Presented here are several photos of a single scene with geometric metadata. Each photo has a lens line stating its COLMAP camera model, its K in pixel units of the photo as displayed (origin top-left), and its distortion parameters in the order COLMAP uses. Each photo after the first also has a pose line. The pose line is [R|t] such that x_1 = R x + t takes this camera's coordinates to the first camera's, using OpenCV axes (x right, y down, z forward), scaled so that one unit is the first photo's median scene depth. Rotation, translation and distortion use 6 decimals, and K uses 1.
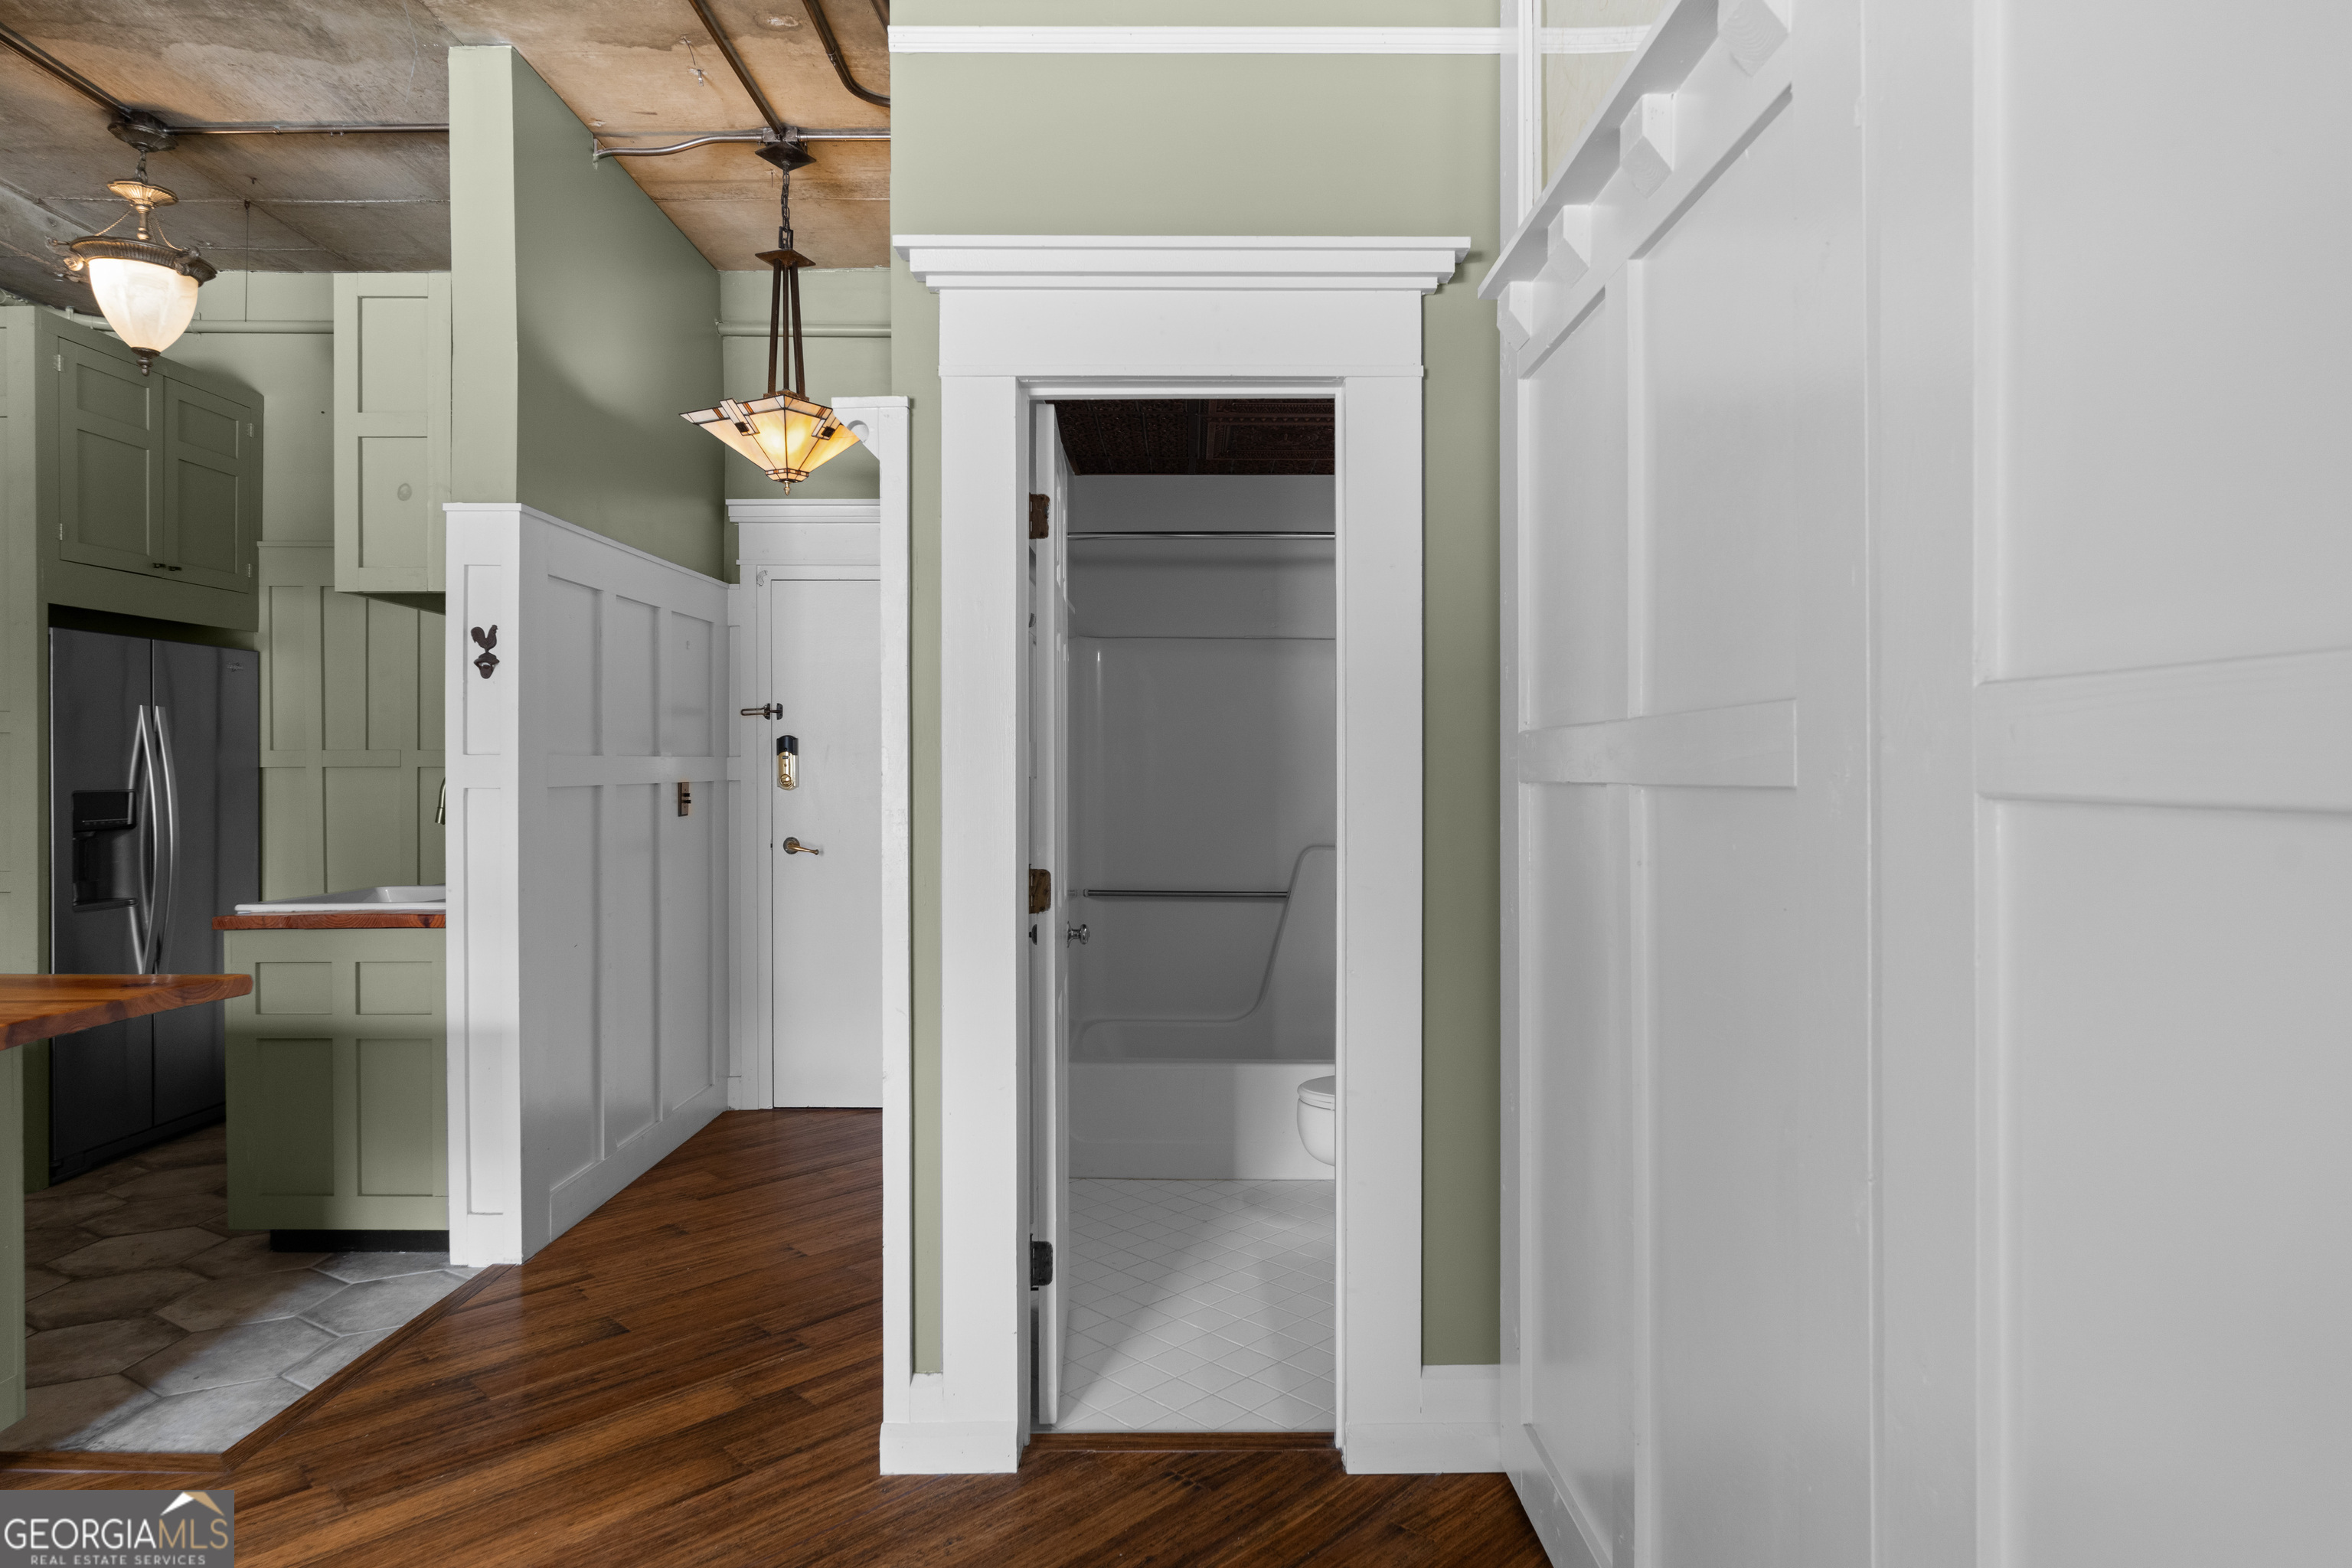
lens RADIAL K [[1328.9, 0, 1173.3], [0, 1328.9, 770.5], [0, 0, 1]] dist [-0.000621, -0.000119]
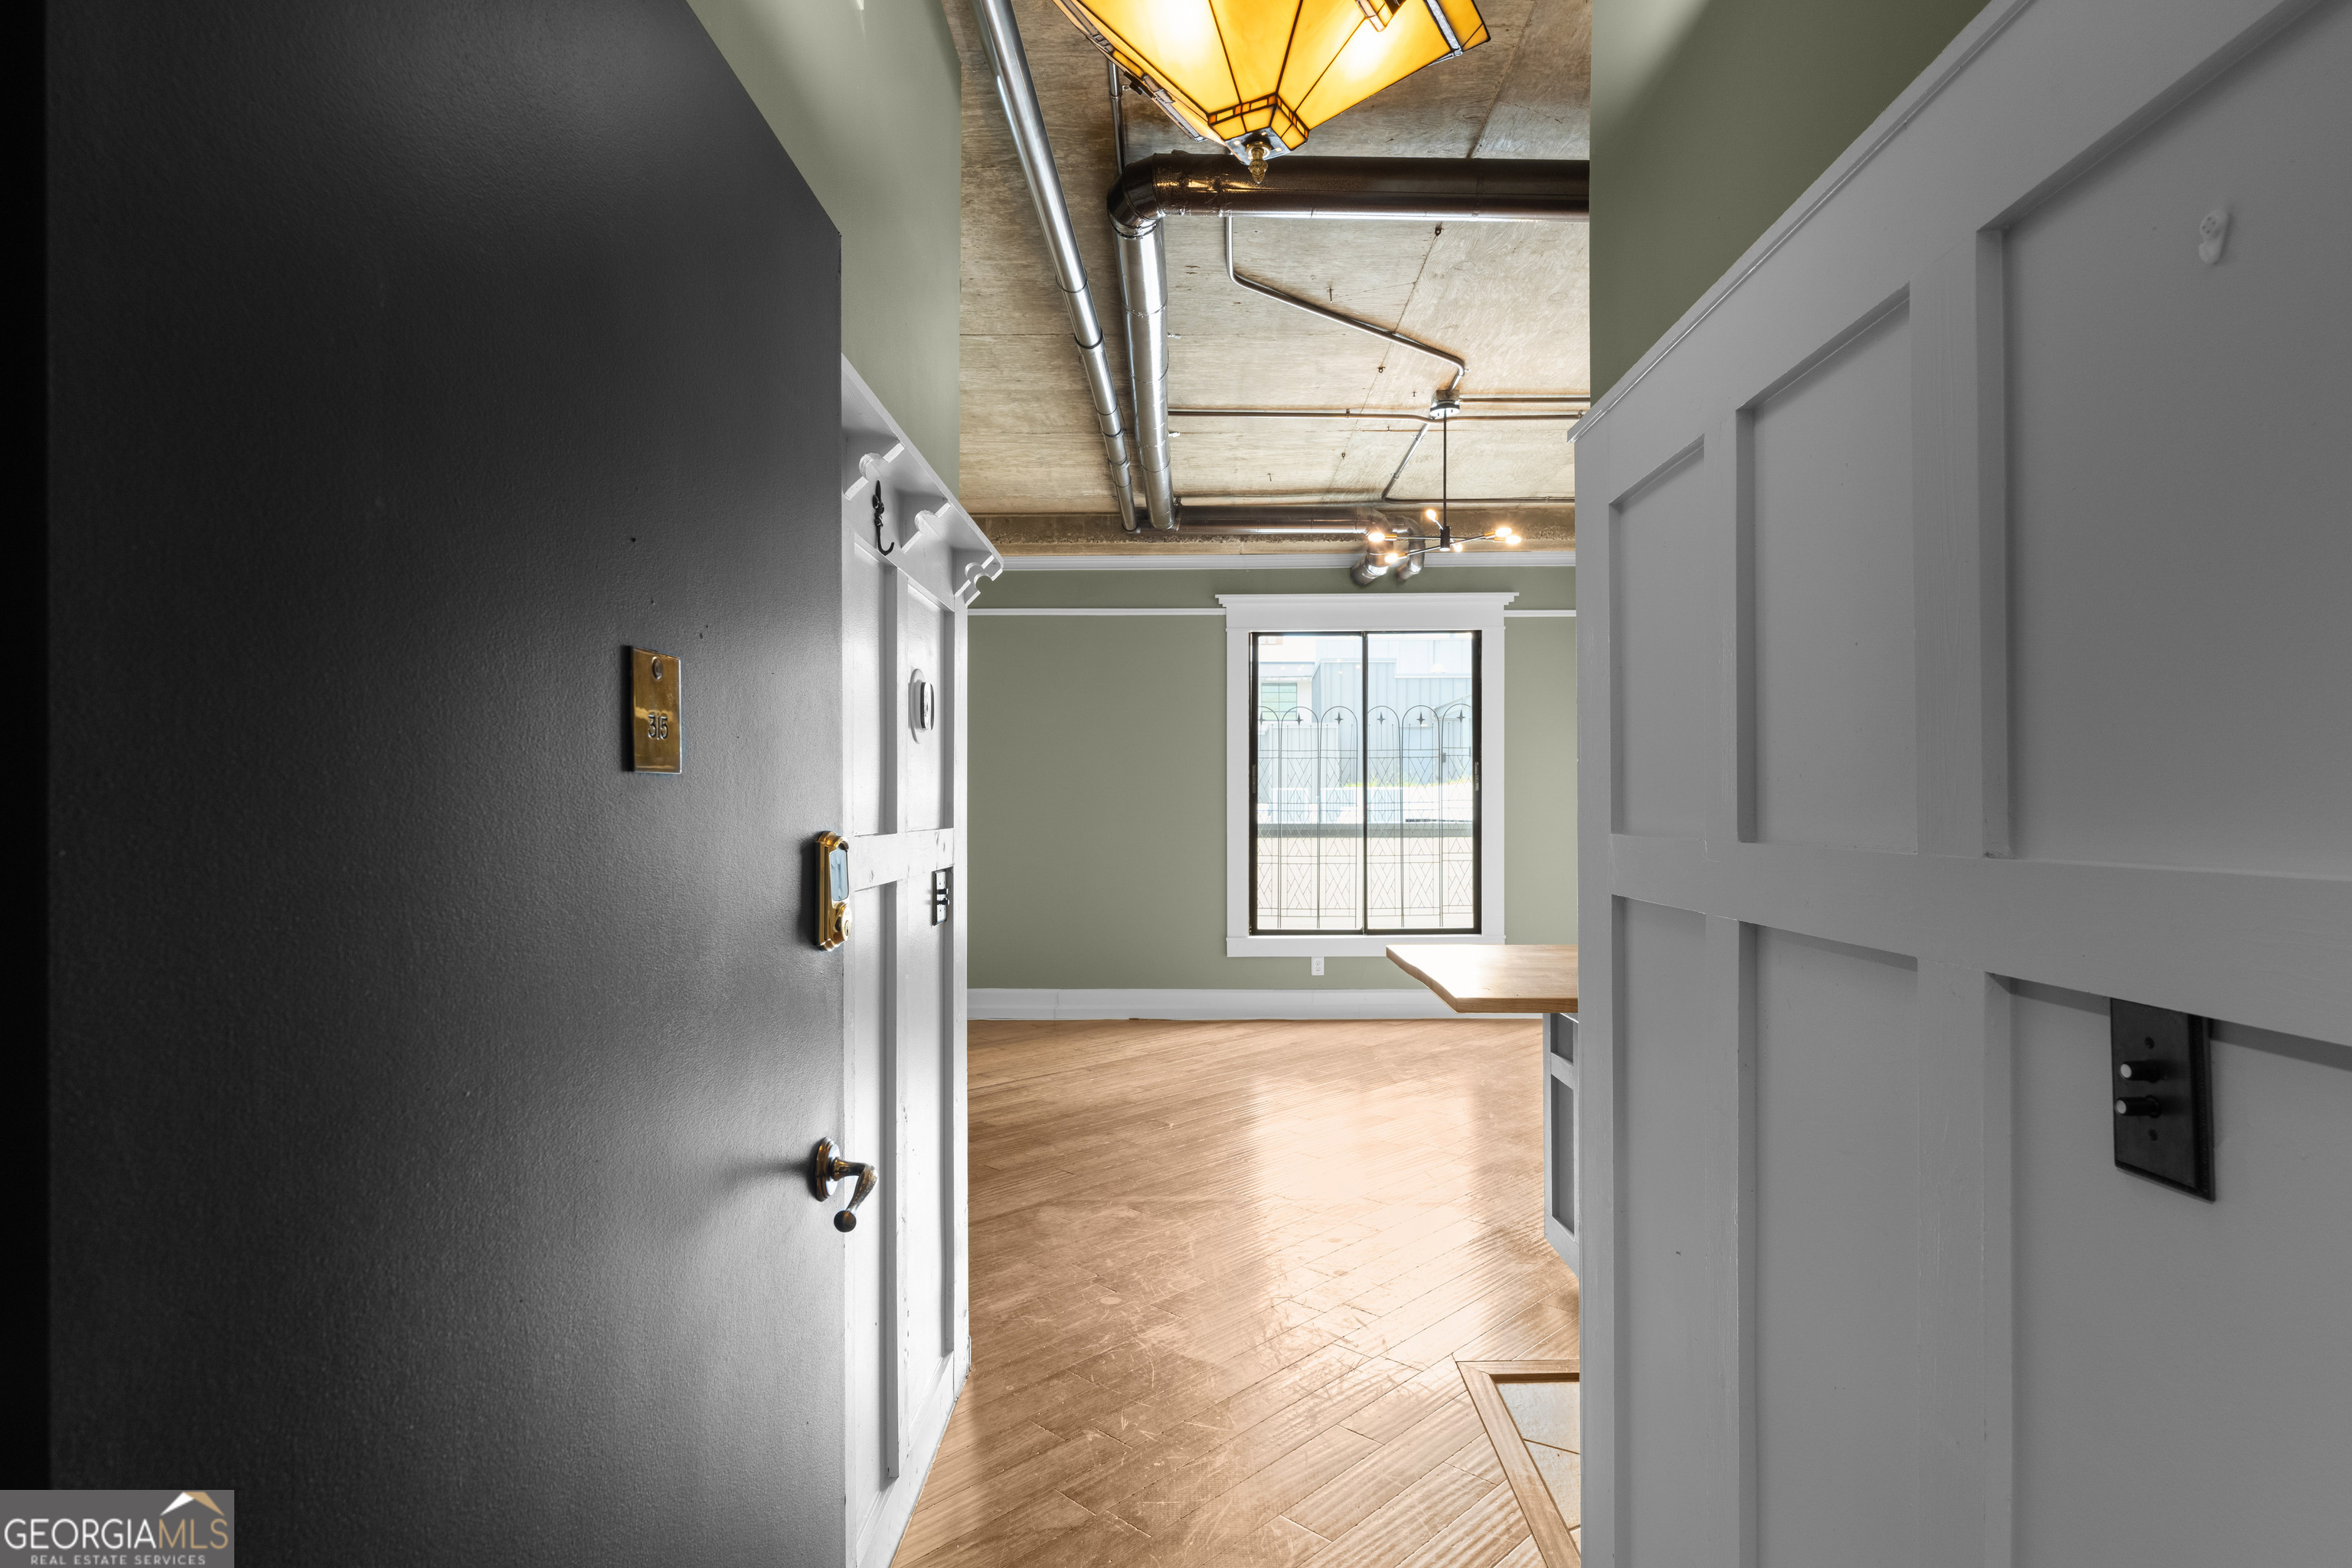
lens RADIAL K [[1222.1, 0, 1172.3], [0, 1222.1, 801.9], [0, 0, 1]] dist [-0.003756, 0.000546]
pose [[-0.999956, 0.002037, 0.009105, -0.306942], [0.002047, 0.999997, 0.001108, -0.028060], [-0.009103, 0.001126, -0.999958, 1.572670]]
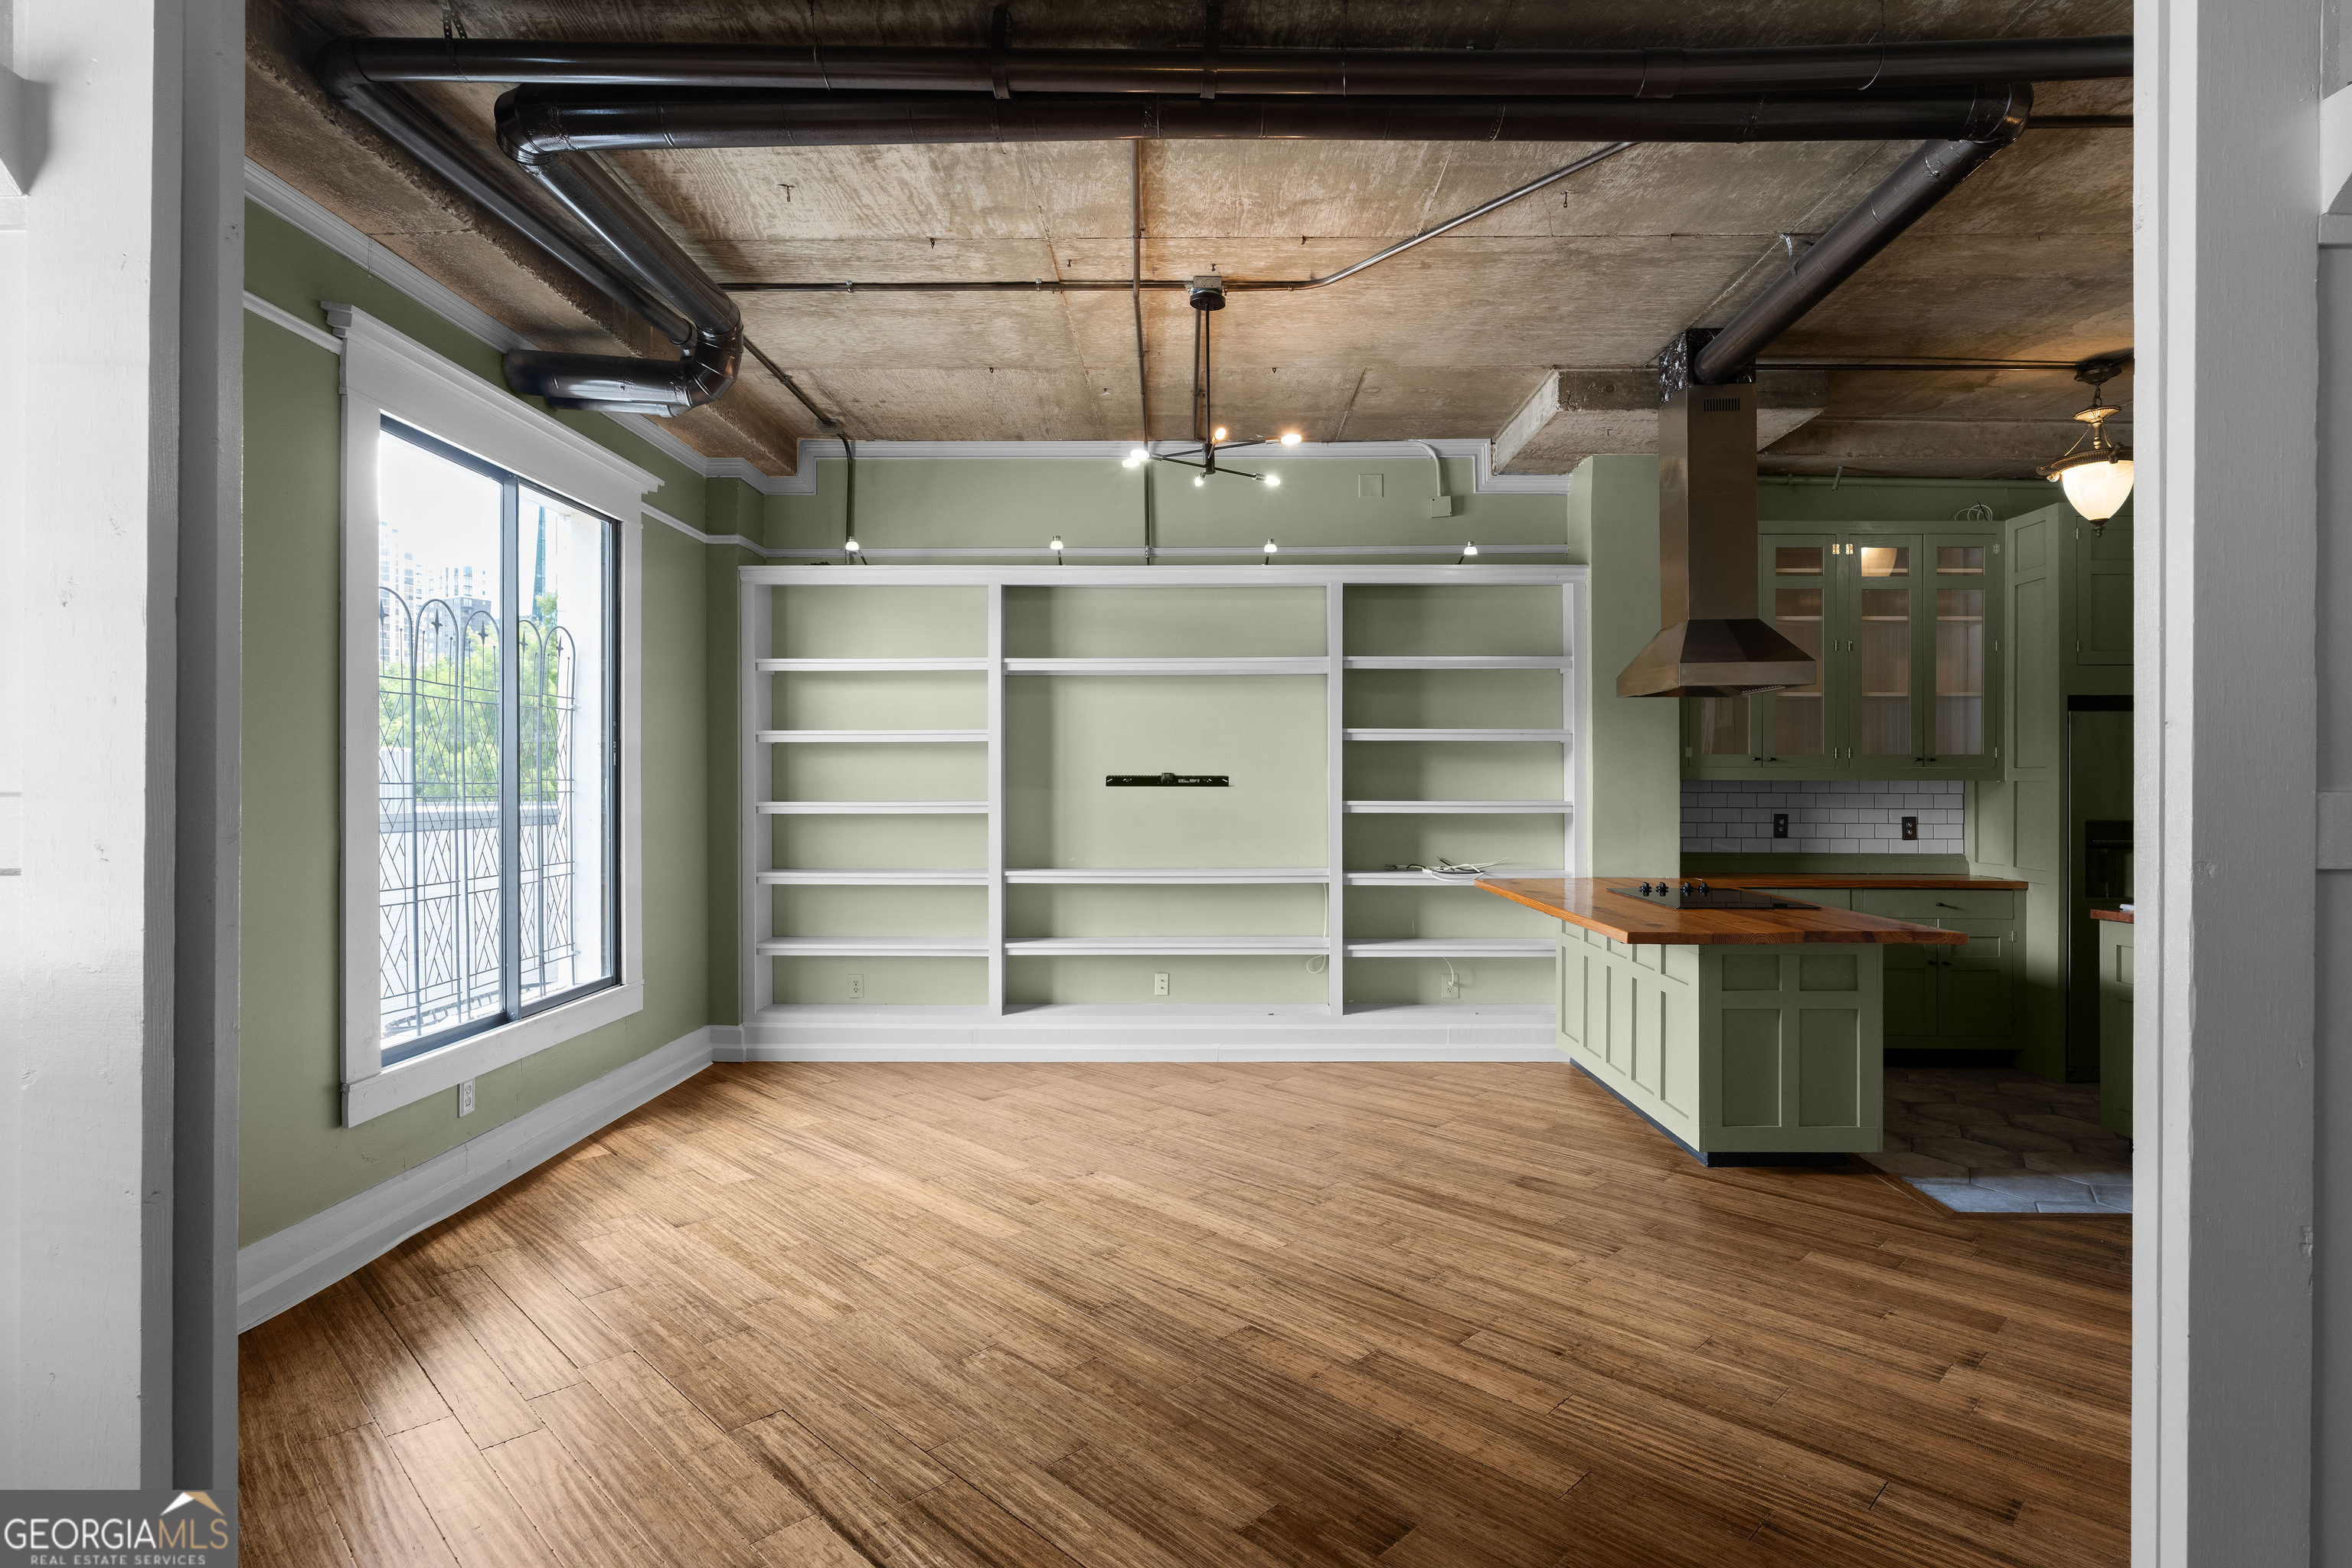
lens RADIAL K [[1179.6, 0, 1195.3], [0, 1179.6, 789.4], [0, 0, 1]] dist [-0.000324, 0.000221]
pose [[0.001798, 0.003592, -0.999992, 0.577279], [-0.003838, 0.999986, 0.003585, -0.023502], [0.999991, 0.003832, 0.001812, 0.010414]]
